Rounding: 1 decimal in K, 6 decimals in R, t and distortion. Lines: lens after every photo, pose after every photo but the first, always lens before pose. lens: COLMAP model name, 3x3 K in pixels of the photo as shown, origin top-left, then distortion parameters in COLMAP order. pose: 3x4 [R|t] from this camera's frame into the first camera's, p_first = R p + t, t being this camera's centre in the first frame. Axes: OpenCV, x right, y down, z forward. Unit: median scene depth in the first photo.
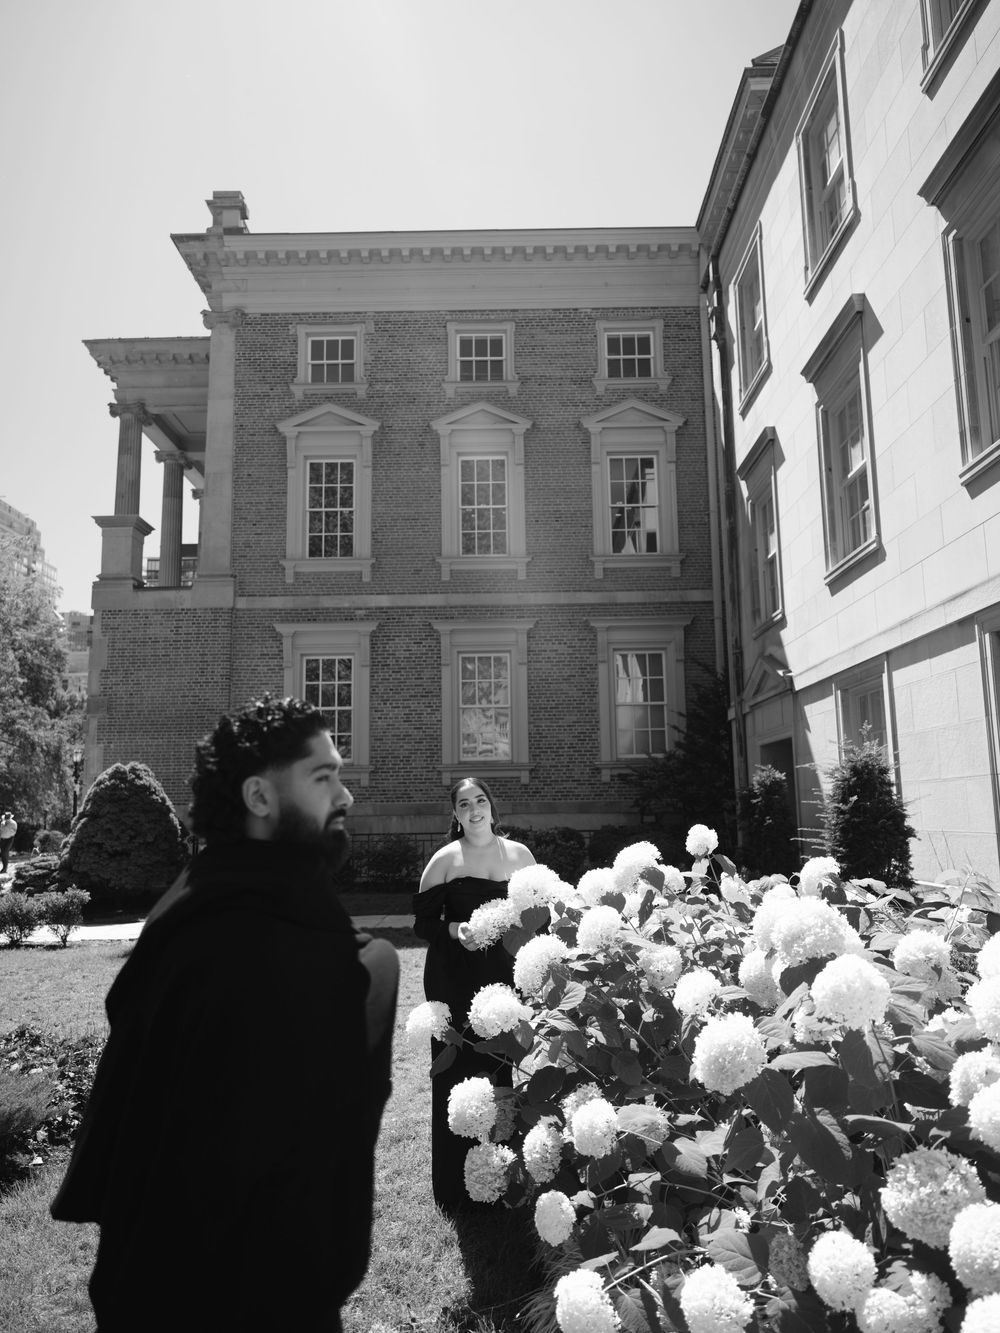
lens RADIAL K [[945.3, 0, 506.1], [0, 945.3, 676.1], [0, 0, 1]] dist [-0.001167, -0.000140]
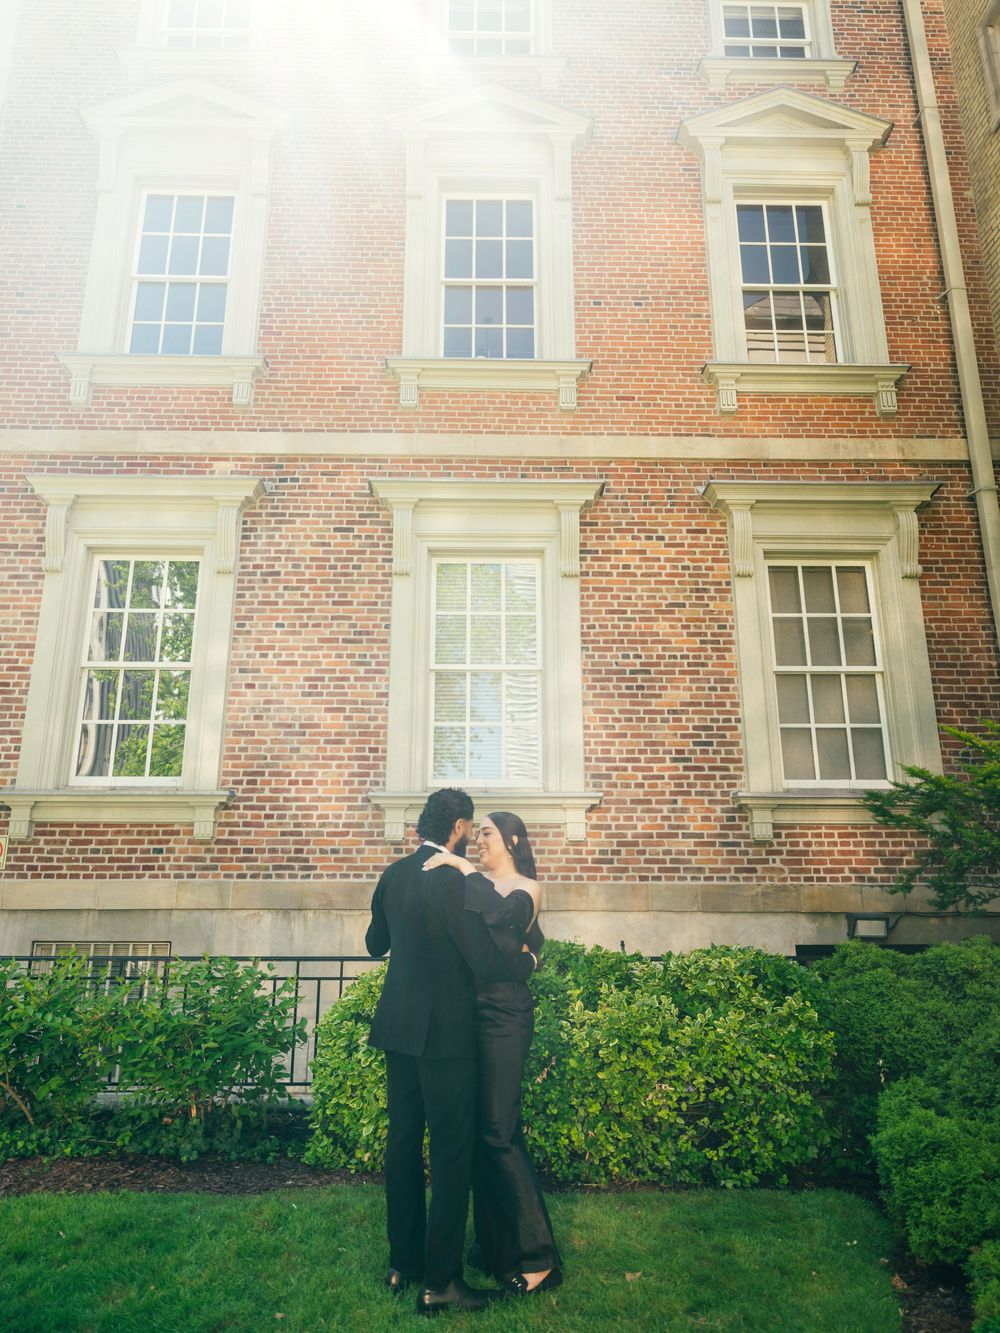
lens RADIAL K [[945.3, 0, 493.3], [0, 945.3, 656.6], [0, 0, 1]] dist [-0.001167, -0.000140]
pose [[0.999731, 0.020343, 0.011125, -0.023906], [-0.018679, 0.990889, -0.133380, 0.087211], [-0.013737, 0.133136, 0.991003, 0.549237]]
